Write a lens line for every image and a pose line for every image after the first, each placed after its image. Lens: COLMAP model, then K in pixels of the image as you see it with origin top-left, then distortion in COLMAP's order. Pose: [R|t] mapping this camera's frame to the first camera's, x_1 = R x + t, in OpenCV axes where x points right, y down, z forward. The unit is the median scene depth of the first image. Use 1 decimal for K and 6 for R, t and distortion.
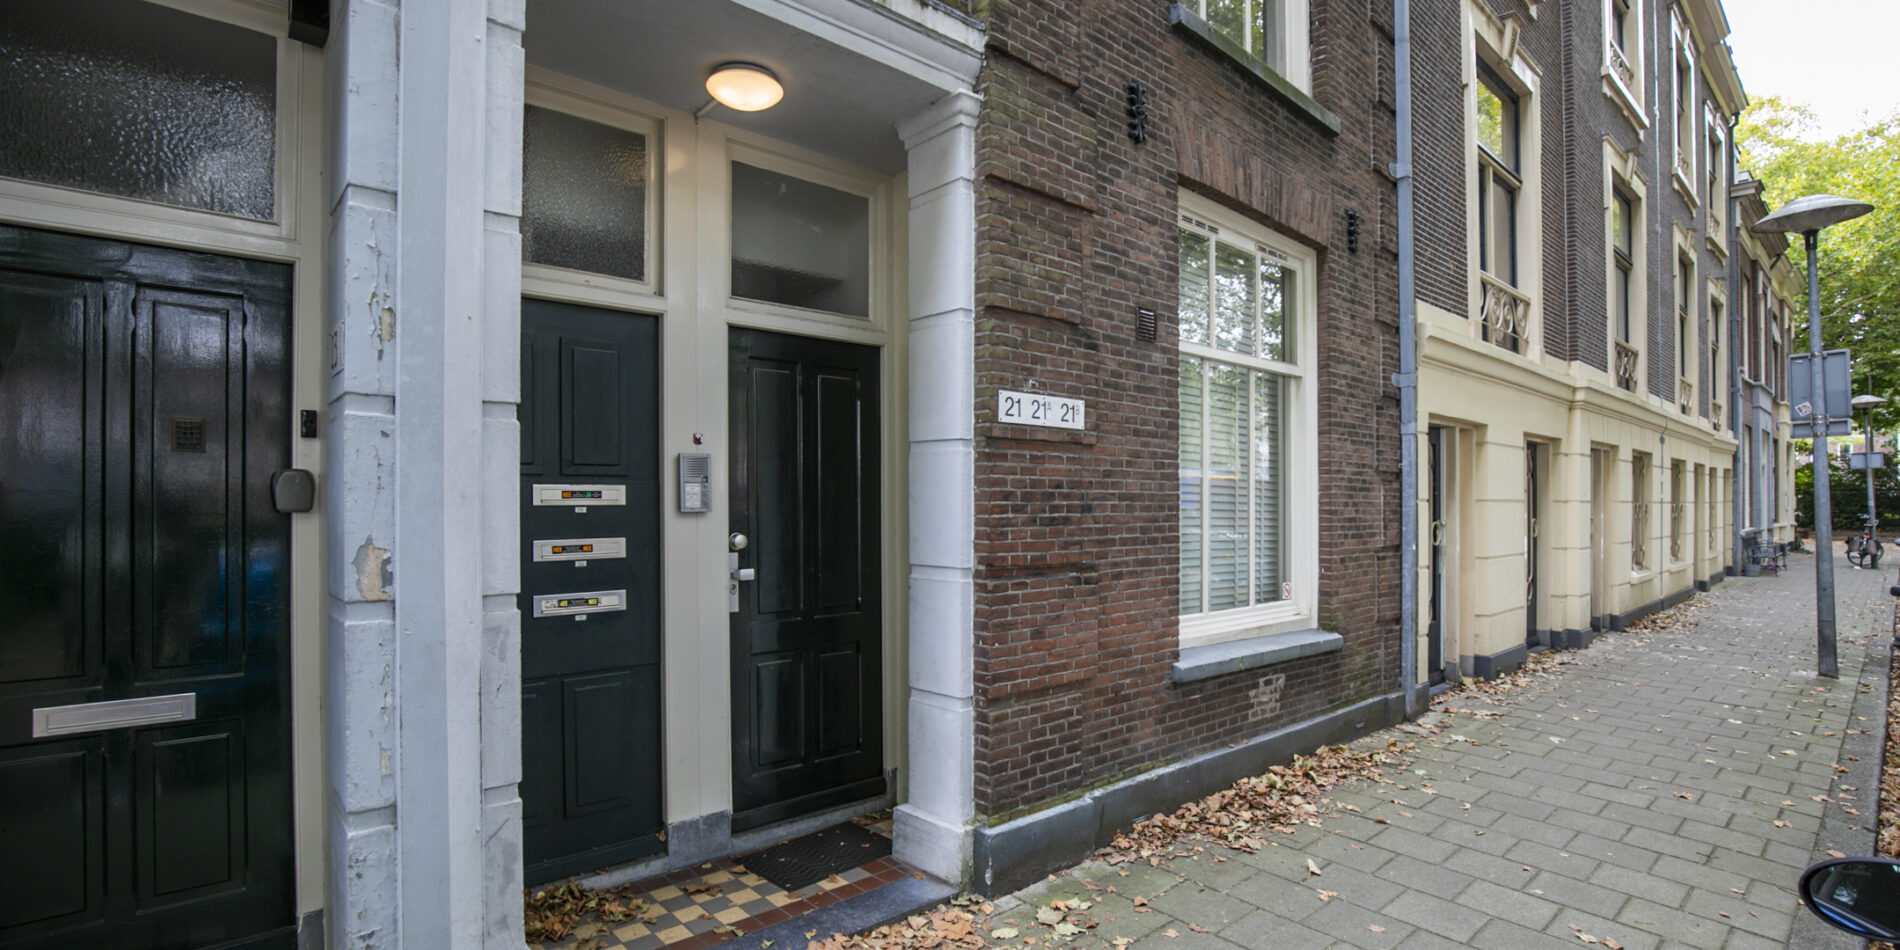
lens RADIAL K [[919.0, 0, 980.1], [0, 919.0, 495.1], [0, 0, 1]] dist [-0.023552, -0.000336]
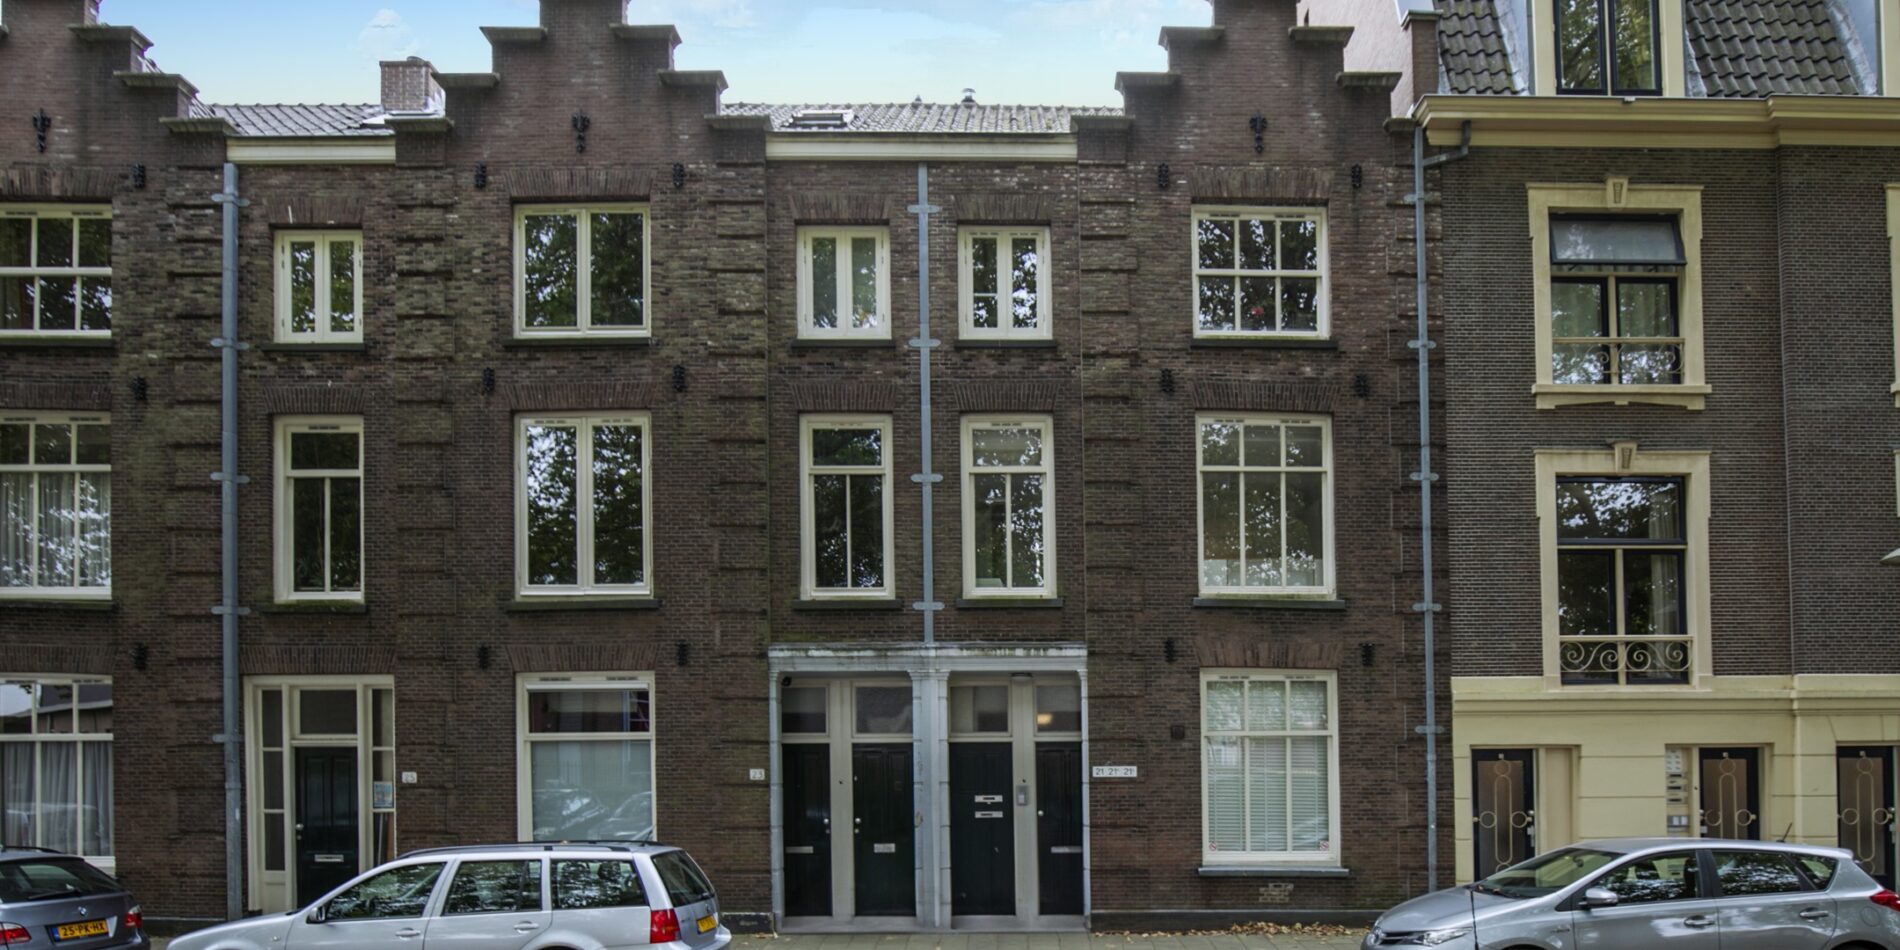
lens RADIAL K [[1109.8, 0, 1006.9], [0, 1109.8, 743.1], [0, 0, 1]] dist [-0.017938, -0.000210]
pose [[0.742209, -0.014659, -0.670008, 2.081816], [0.012133, 0.999891, -0.008437, -0.150269], [0.670058, -0.001867, 0.742306, -1.758510]]
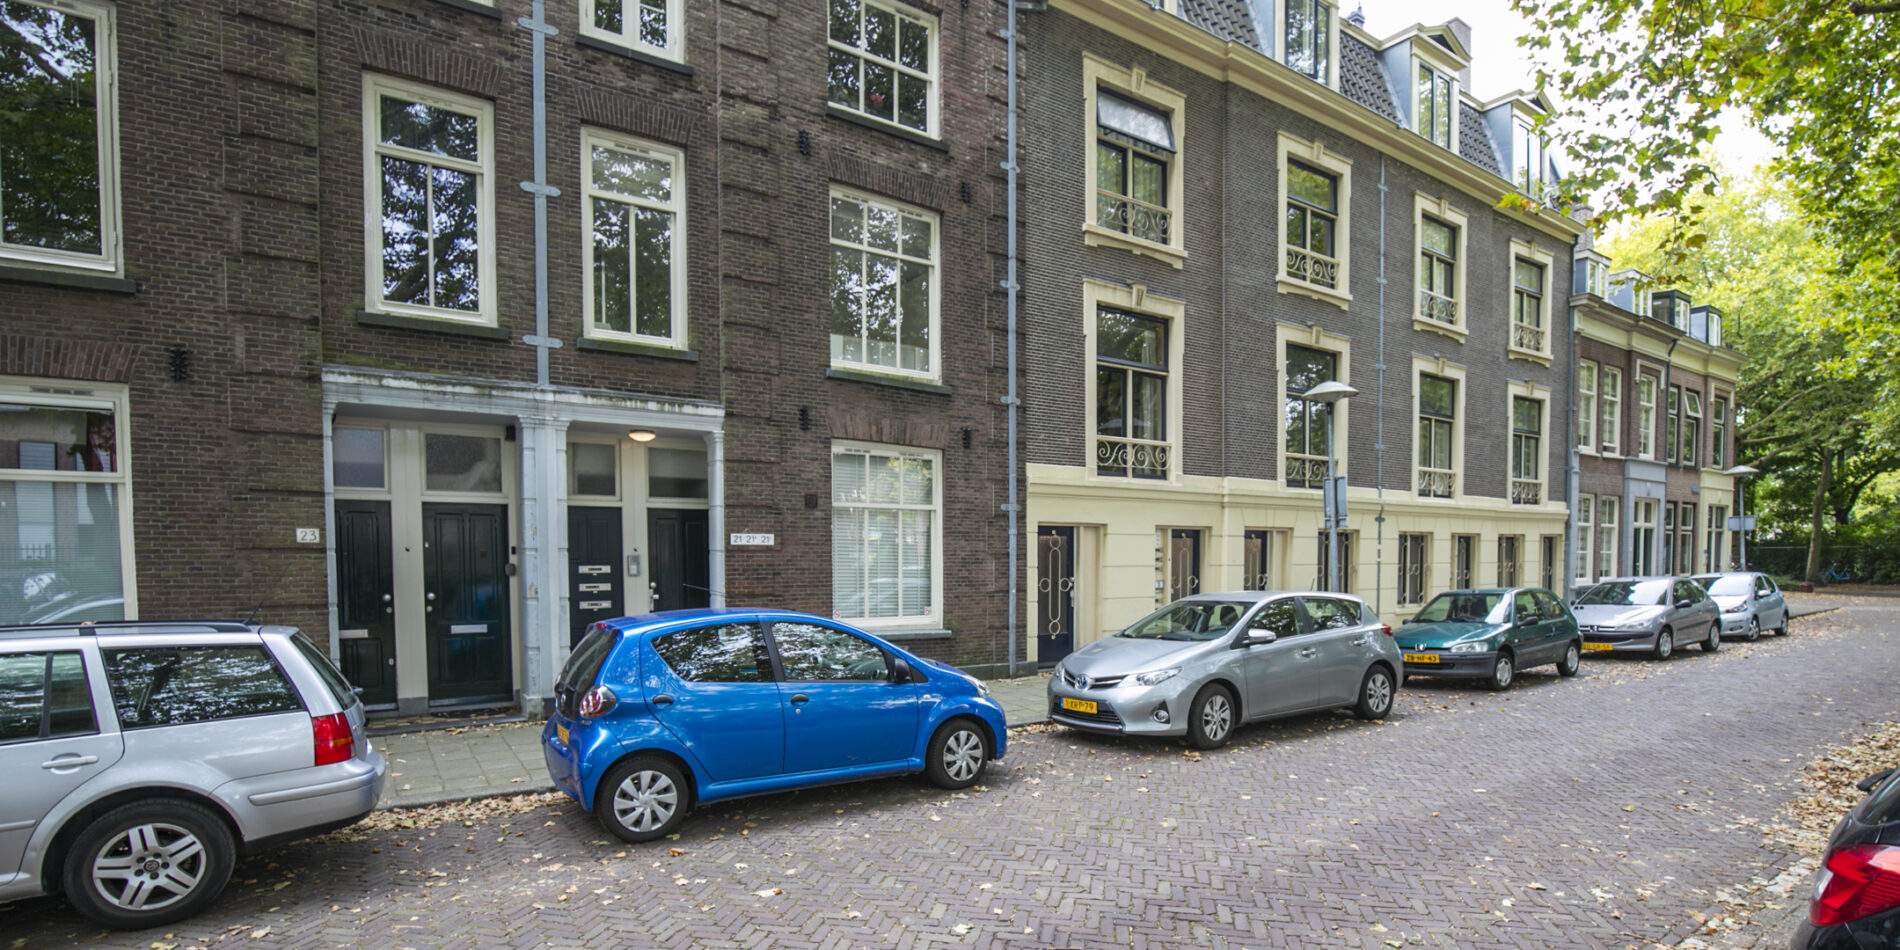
lens RADIAL K [[954.1, 0, 994.9], [0, 954.1, 589.8], [0, 0, 1]] dist [-0.026274, 0.000783]
pose [[0.993420, 0.006238, -0.114360, 1.095400], [-0.000785, 0.998863, 0.047664, -0.073778], [0.114528, -0.047260, 0.992295, -1.742451]]
